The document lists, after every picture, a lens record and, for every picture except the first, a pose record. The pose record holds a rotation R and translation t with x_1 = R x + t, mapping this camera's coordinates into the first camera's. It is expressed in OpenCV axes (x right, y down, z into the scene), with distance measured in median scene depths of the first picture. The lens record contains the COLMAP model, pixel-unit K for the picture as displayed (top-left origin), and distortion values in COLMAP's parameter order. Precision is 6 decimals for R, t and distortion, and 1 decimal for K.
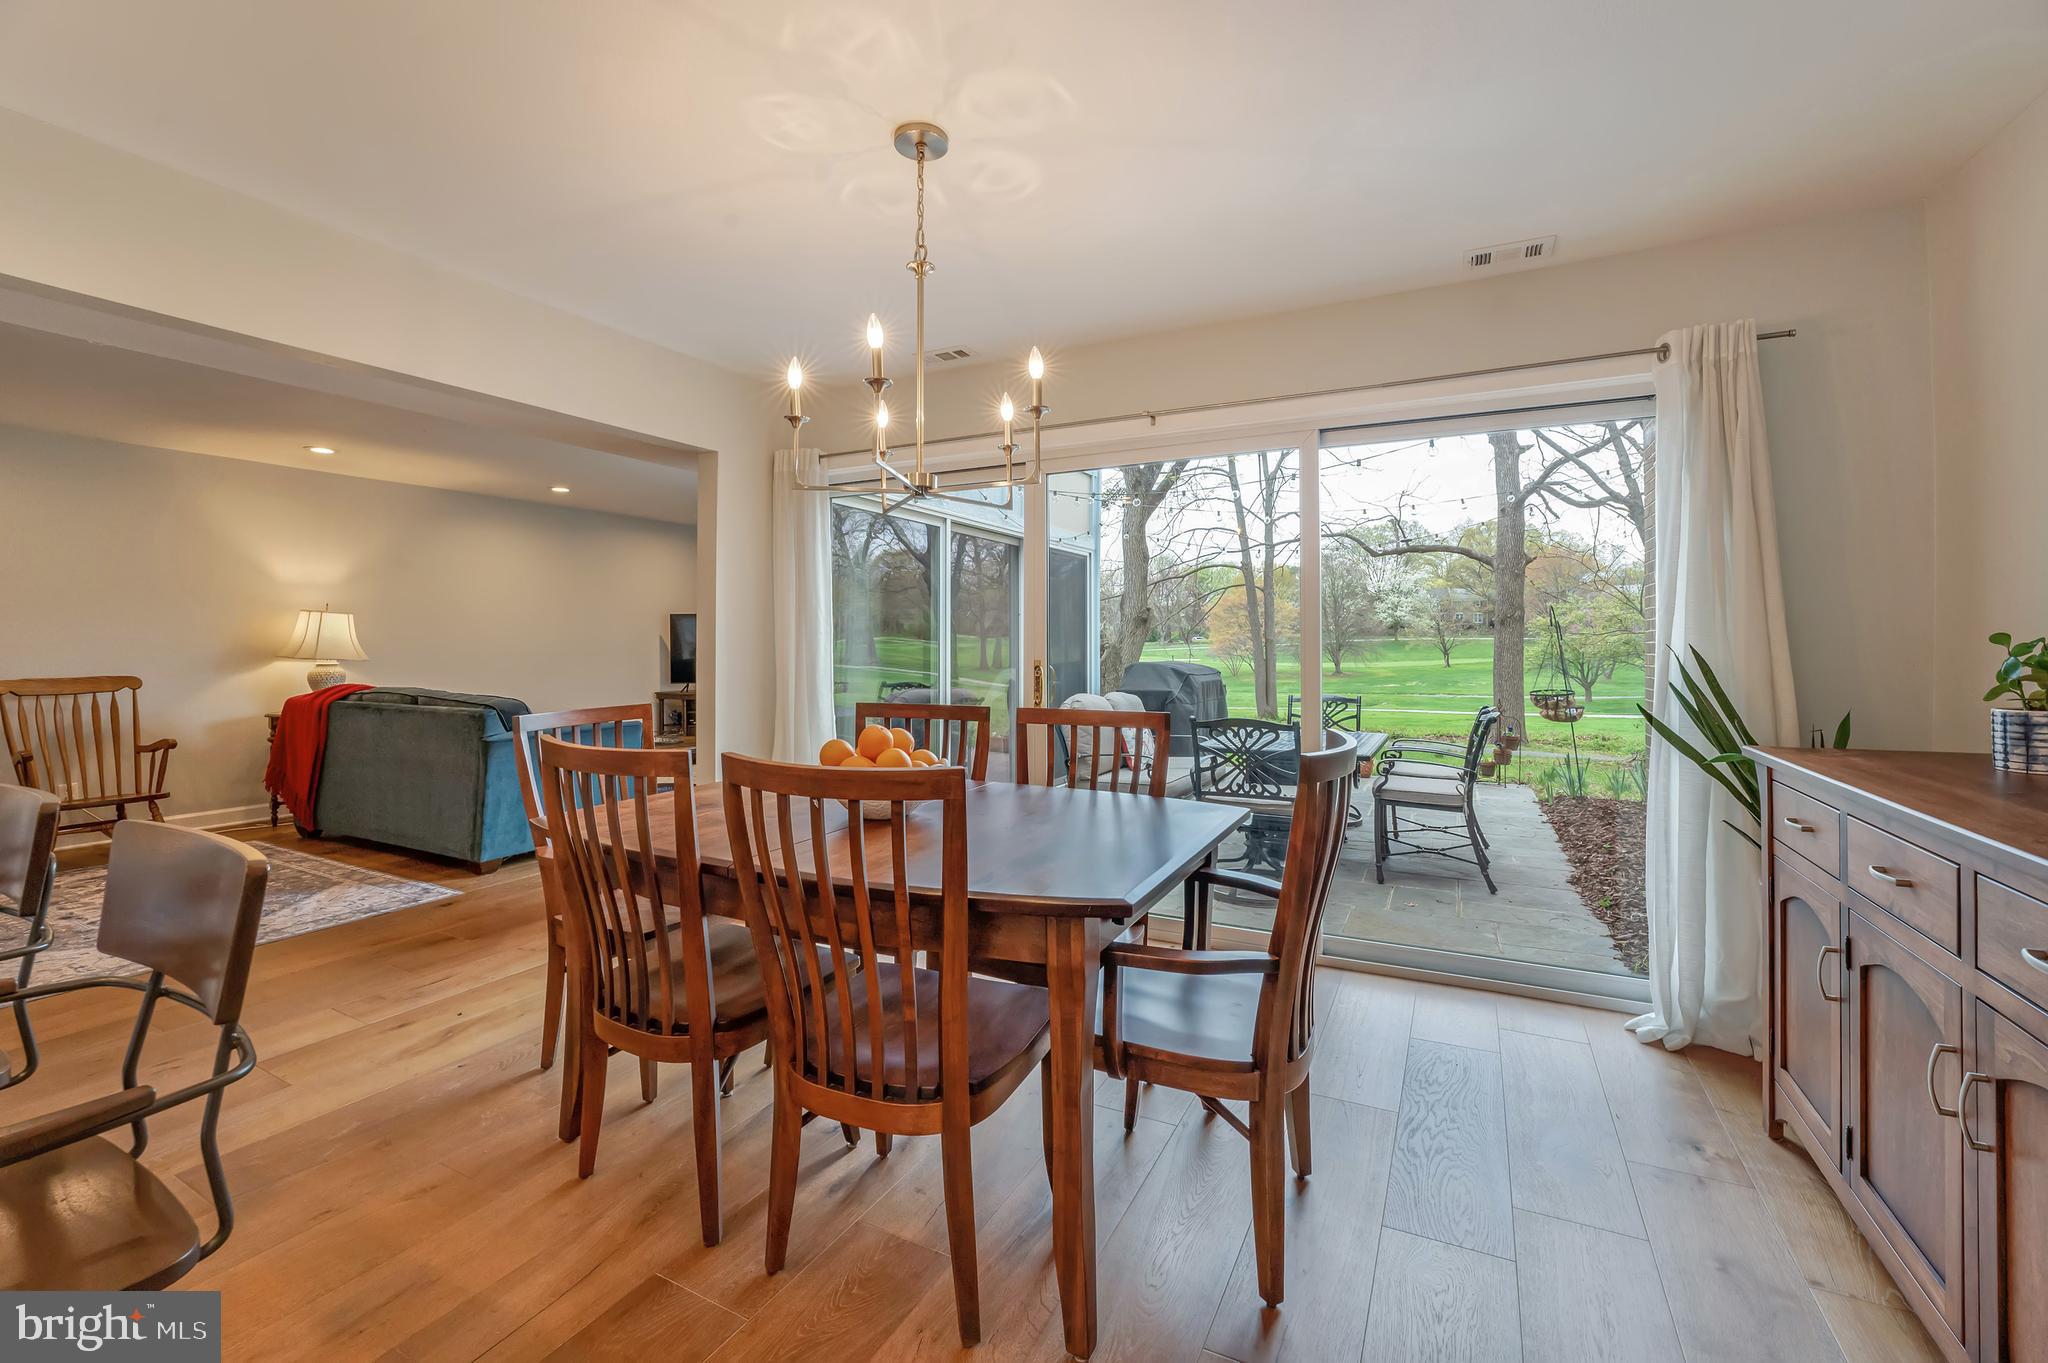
lens RADIAL K [[841.1, 0, 1019.4], [0, 841.1, 637.4], [0, 0, 1]] dist [-0.027405, 0.003583]
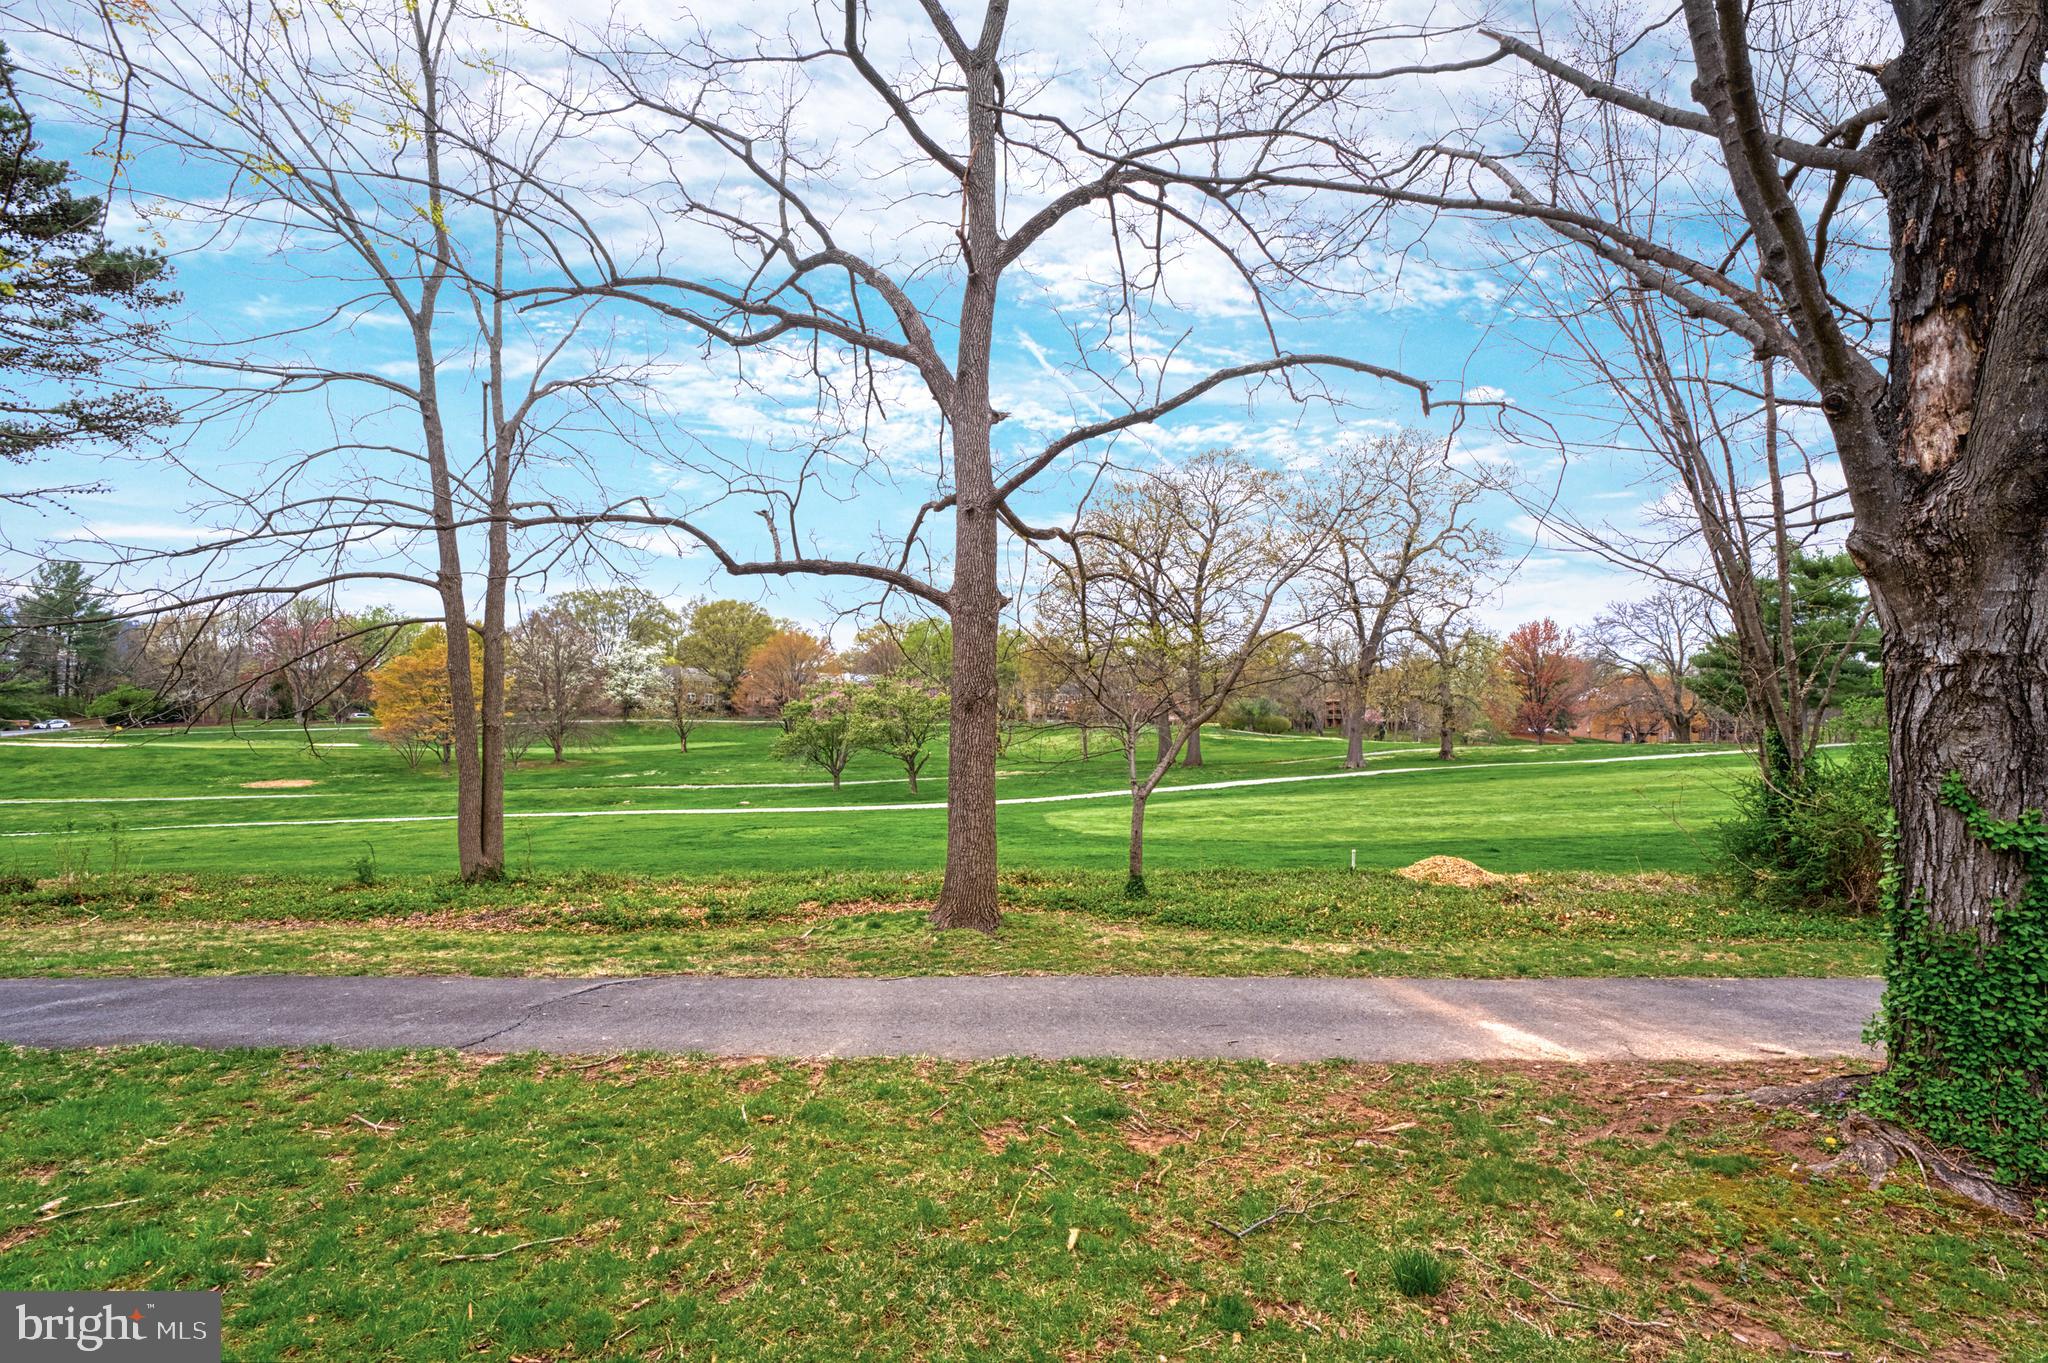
lens RADIAL K [[888.8, 0, 1004.2], [0, 888.8, 675.6], [0, 0, 1]] dist [-0.019019, 0.000866]
pose [[0.668472, 0.048684, 0.742142, 0.099349], [-0.013765, 0.998494, -0.053102, -0.004695], [-0.743609, 0.025282, 0.668136, 0.387821]]
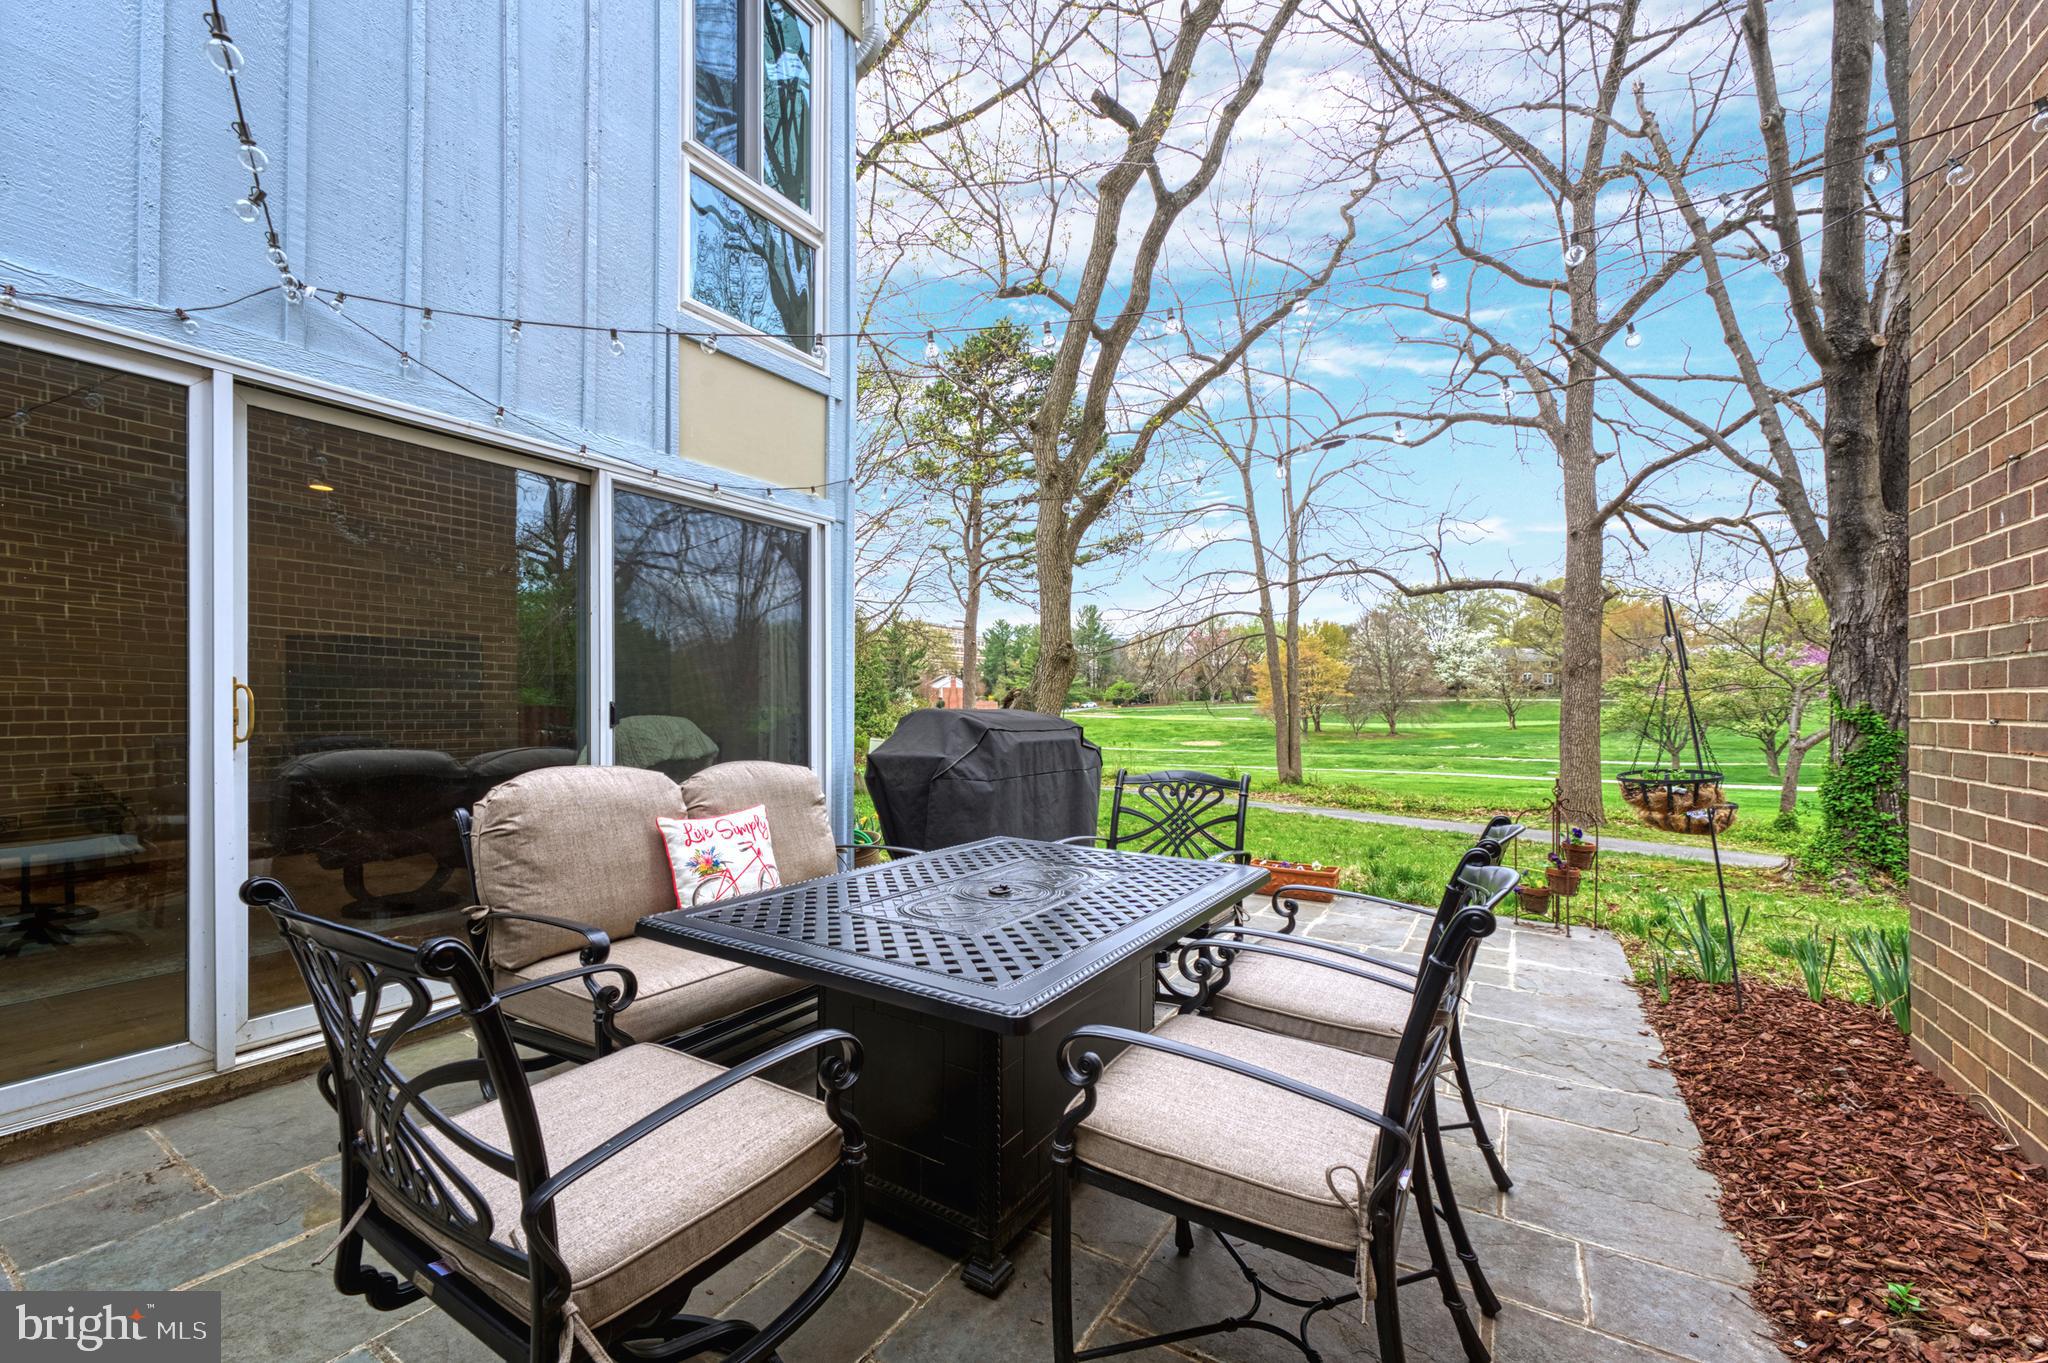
lens RADIAL K [[799.2, 0, 1001.6], [0, 799.2, 689.8], [0, 0, 1]] dist [0.000388, 0.000060]
pose [[0.995189, 0.006254, -0.097777, 0.071202], [-0.007006, 0.999949, -0.007342, 0.005473], [0.097726, 0.007992, 0.995181, 0.118680]]
